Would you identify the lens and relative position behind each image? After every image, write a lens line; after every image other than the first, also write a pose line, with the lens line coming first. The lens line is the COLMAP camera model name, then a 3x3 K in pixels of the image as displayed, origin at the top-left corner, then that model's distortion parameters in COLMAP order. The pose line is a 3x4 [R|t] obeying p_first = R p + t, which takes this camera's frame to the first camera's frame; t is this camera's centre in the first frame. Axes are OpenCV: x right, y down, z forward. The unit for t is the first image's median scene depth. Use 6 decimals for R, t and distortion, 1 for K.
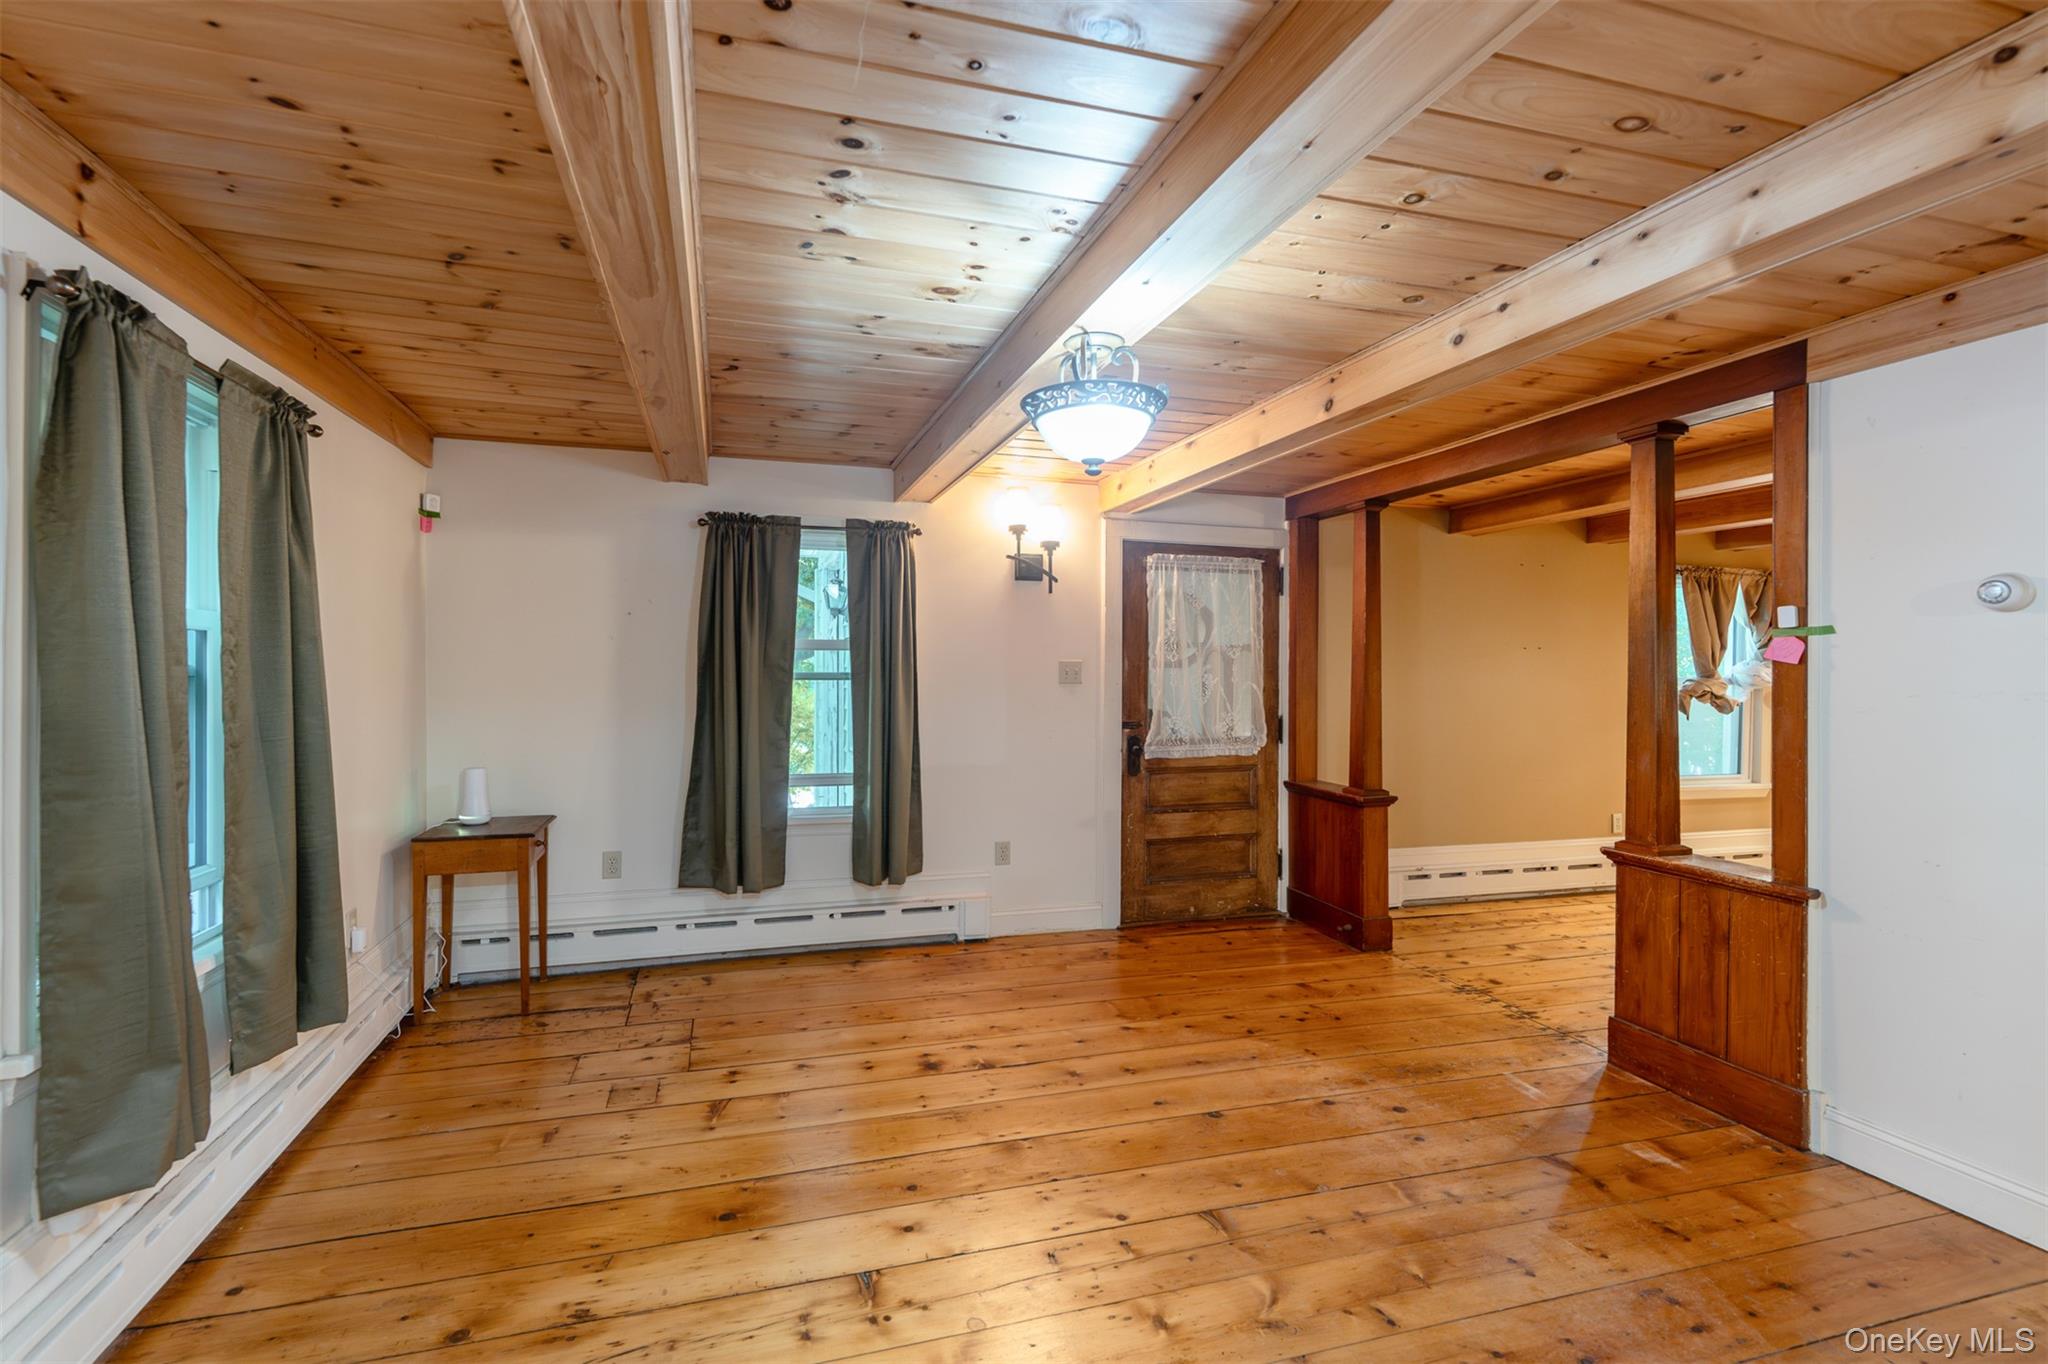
lens RADIAL K [[870.0, 0, 930.9], [0, 870.0, 681.1], [0, 0, 1]] dist [0.002080, -0.000099]
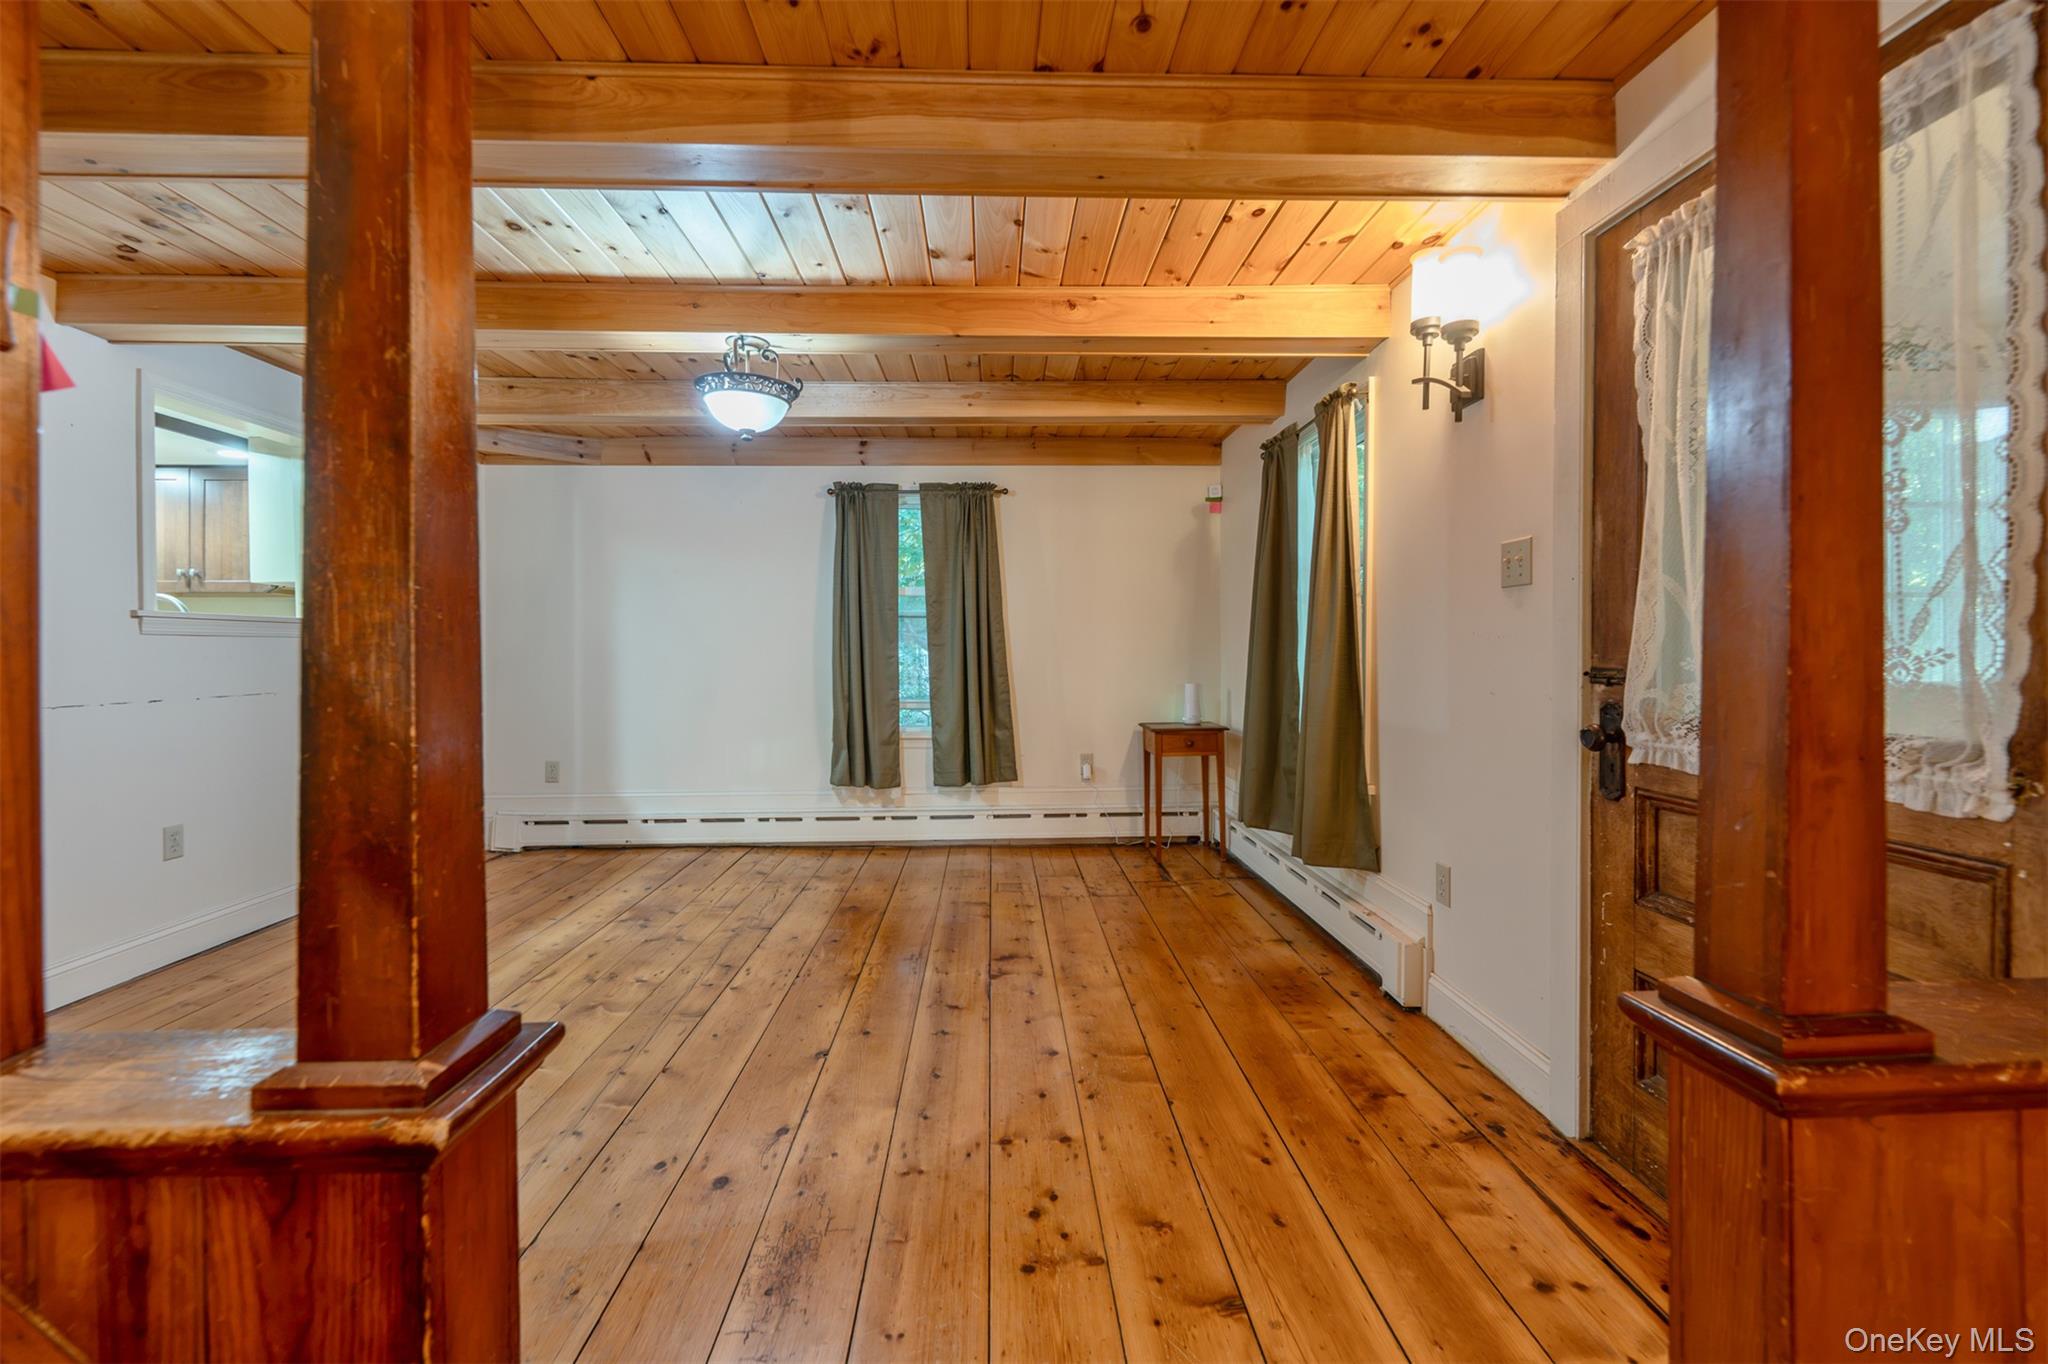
lens RADIAL K [[859.4, 0, 1035.3], [0, 859.4, 660.4], [0, 0, 1]] dist [0.001858, -0.000718]
pose [[-0.194443, 0.005163, -0.980900, 0.991170], [-0.001821, 0.999983, 0.005625, 0.059950], [0.980912, 0.002880, -0.194430, 1.176671]]
